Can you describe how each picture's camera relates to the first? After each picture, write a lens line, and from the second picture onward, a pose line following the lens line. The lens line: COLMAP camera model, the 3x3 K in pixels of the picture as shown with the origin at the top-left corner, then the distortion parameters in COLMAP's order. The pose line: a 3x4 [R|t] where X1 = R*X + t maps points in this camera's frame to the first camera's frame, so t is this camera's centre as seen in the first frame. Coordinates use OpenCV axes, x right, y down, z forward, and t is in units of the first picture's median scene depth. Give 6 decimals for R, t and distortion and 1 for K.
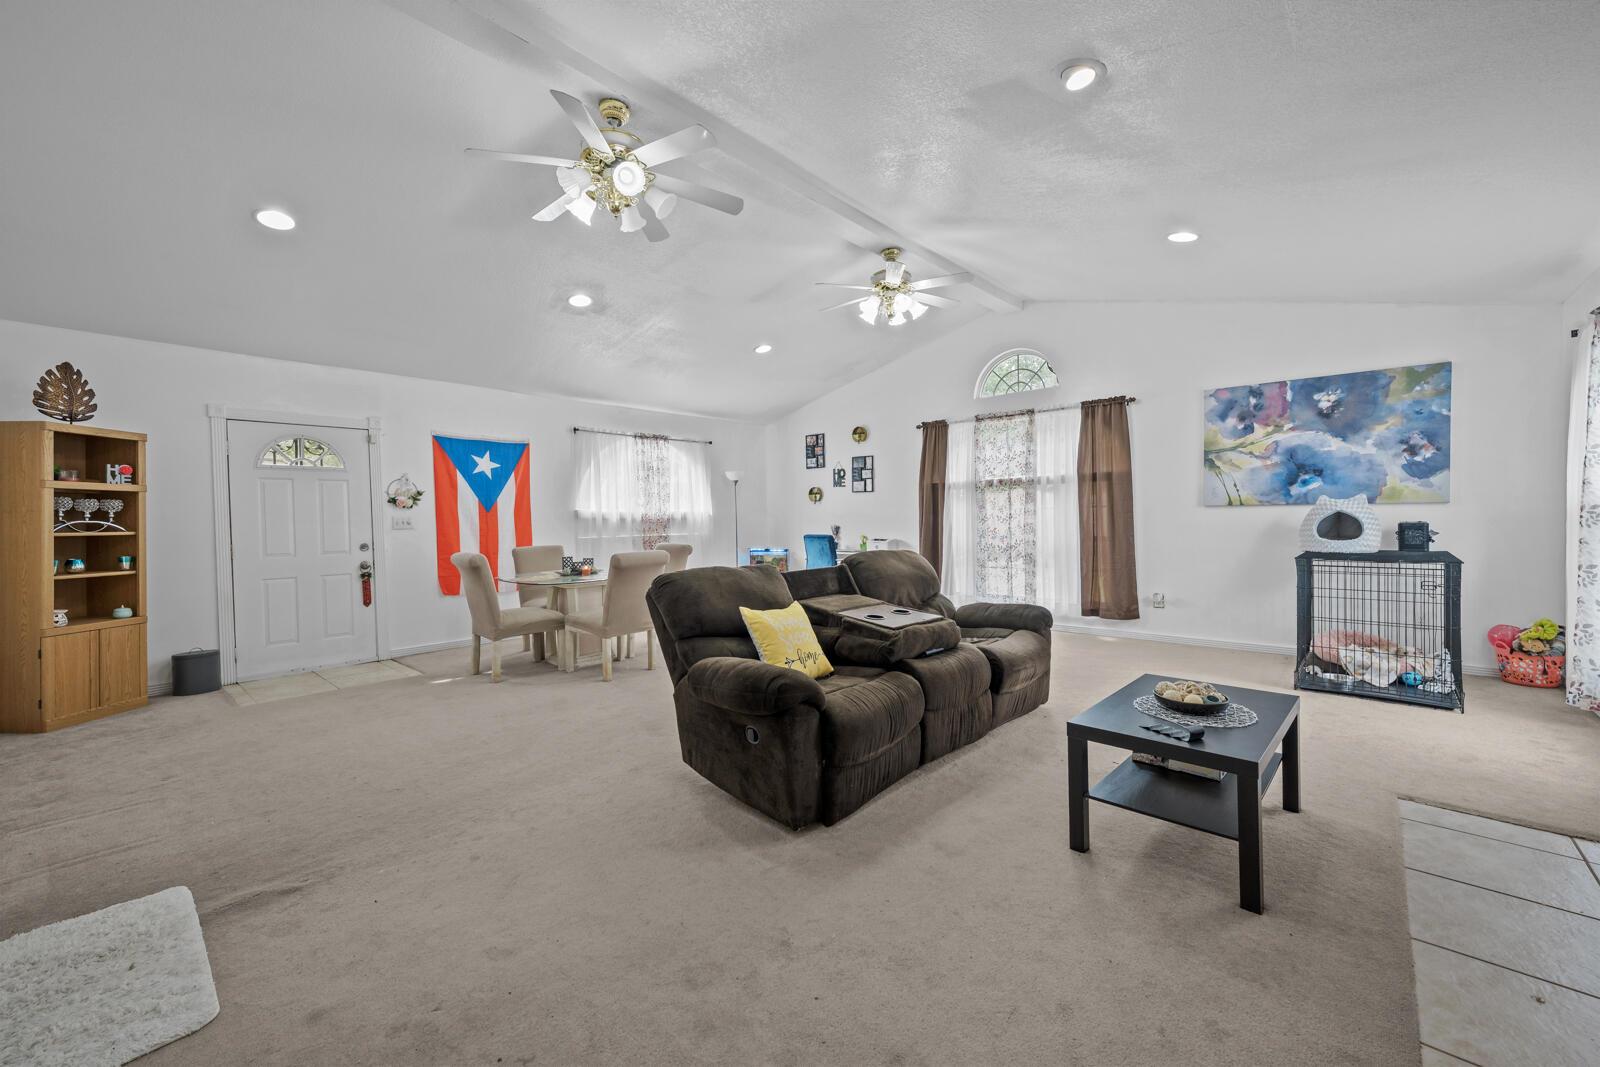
lens RADIAL K [[642.4, 0, 805.0], [0, 642.4, 522.2], [0, 0, 1]] dist [-0.002940, 0.000145]
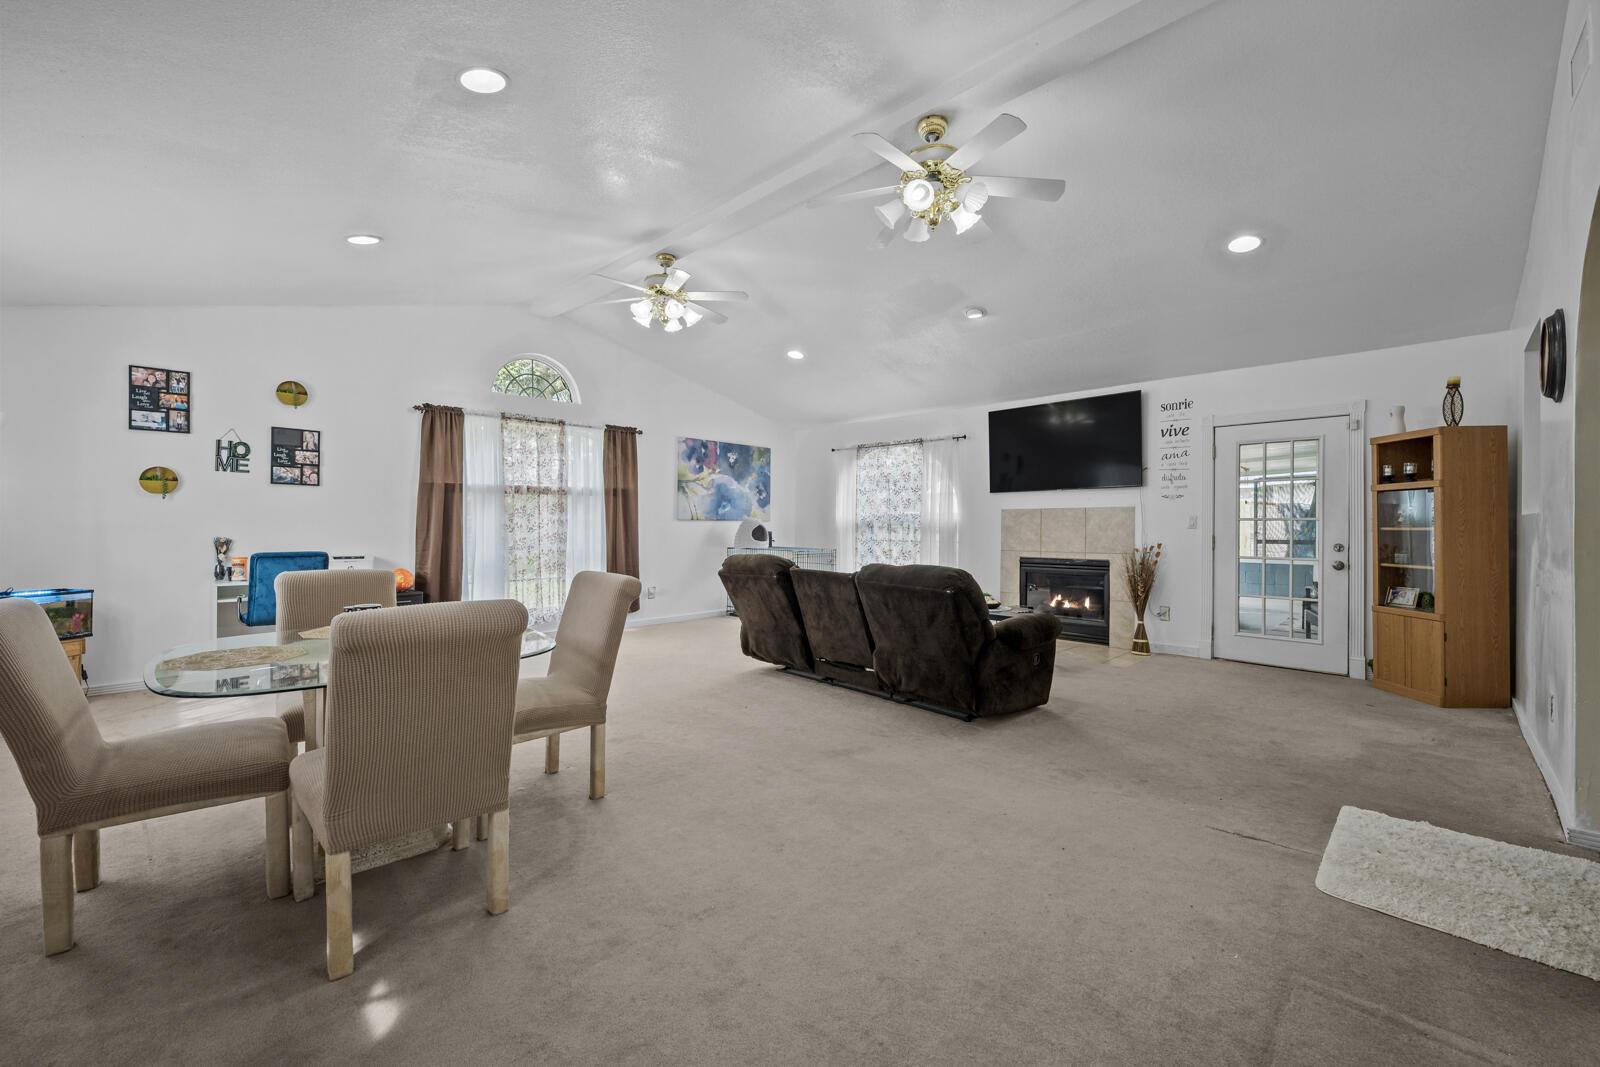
lens RADIAL K [[642.4, 0, 809.3], [0, 642.4, 535.0], [0, 0, 1]] dist [-0.002940, 0.000145]
pose [[0.043840, -0.001827, 0.999037, -0.697392], [0.004212, 0.999990, 0.001644, 0.005890], [-0.999030, 0.004136, 0.043847, 0.608544]]
